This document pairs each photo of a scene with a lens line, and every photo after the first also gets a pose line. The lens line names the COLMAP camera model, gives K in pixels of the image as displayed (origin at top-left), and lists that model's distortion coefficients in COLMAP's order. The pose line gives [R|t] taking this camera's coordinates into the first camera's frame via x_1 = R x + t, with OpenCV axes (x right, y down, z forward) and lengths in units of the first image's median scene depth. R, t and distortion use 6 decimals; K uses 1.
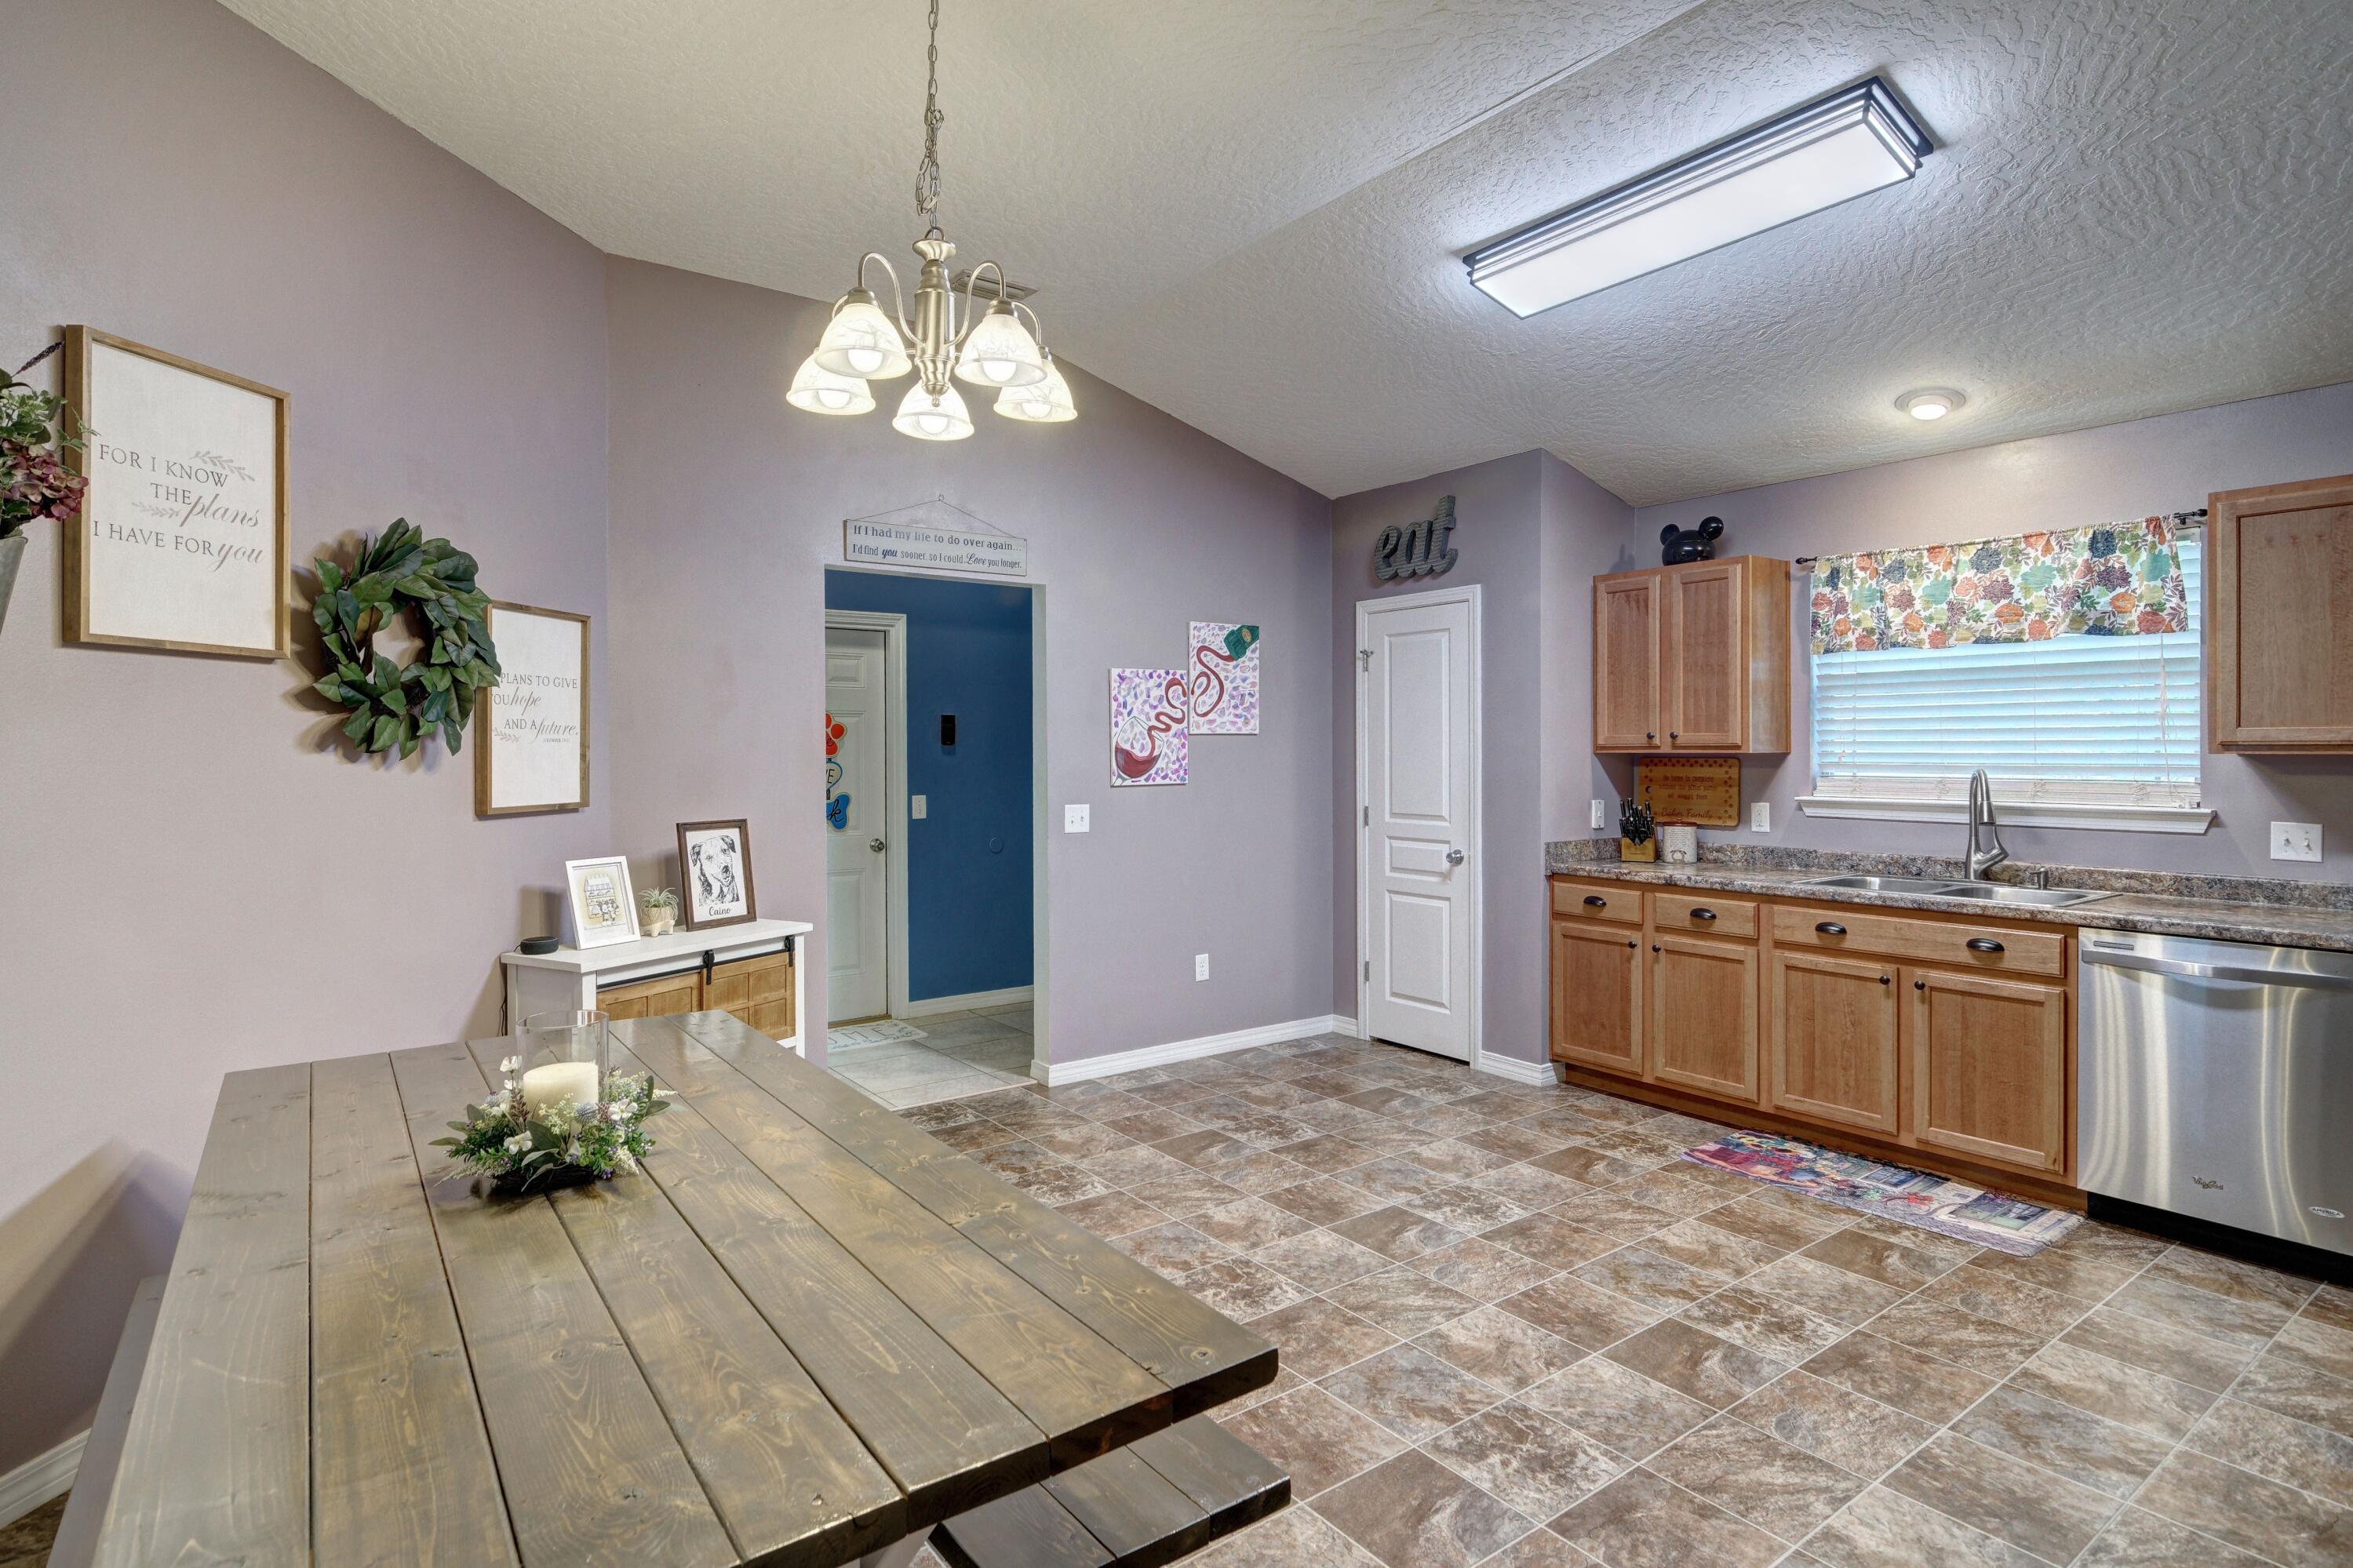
lens RADIAL K [[1204.0, 0, 1173.9], [0, 1204.0, 759.9], [0, 0, 1]] dist [0.001949, -0.000943]
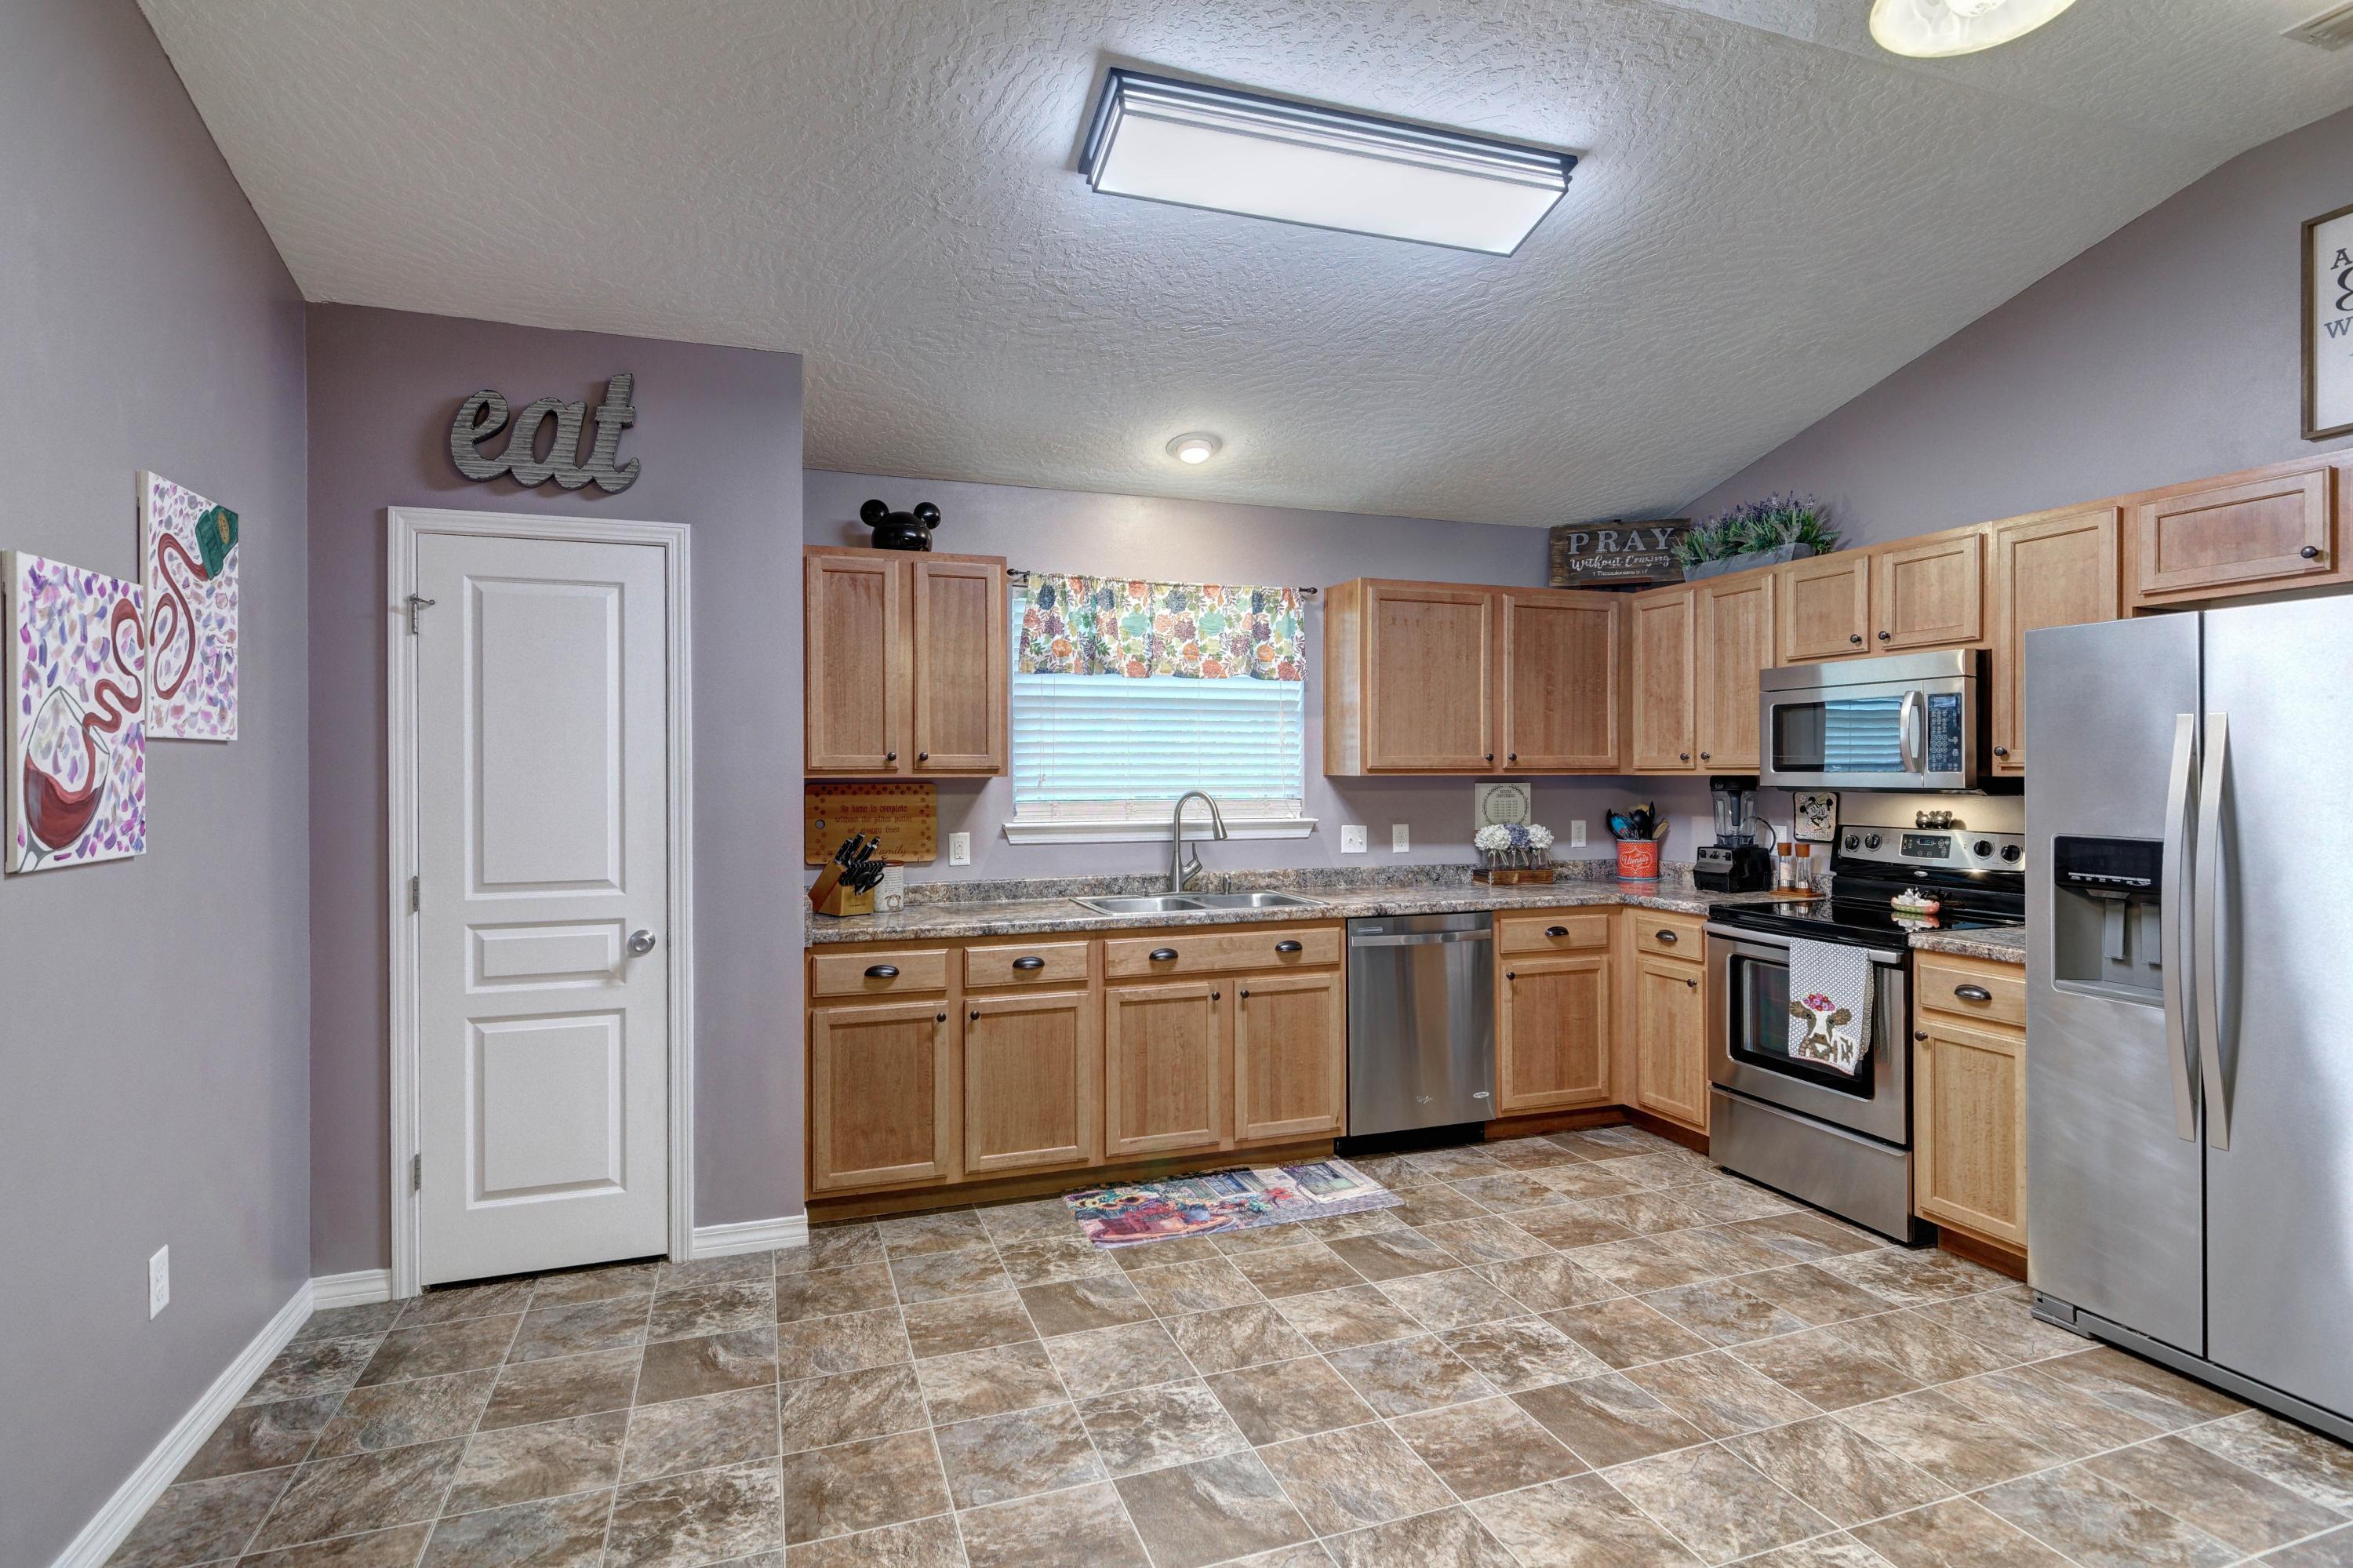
lens RADIAL K [[1179.2, 0, 1185.1], [0, 1179.2, 772.1], [0, 0, 1]] dist [0.001846, -0.000206]
pose [[0.283412, 0.001303, 0.958997, -0.332357], [0.011150, 0.999927, -0.004654, -0.004008], [-0.958933, 0.012012, 0.283377, 0.632880]]
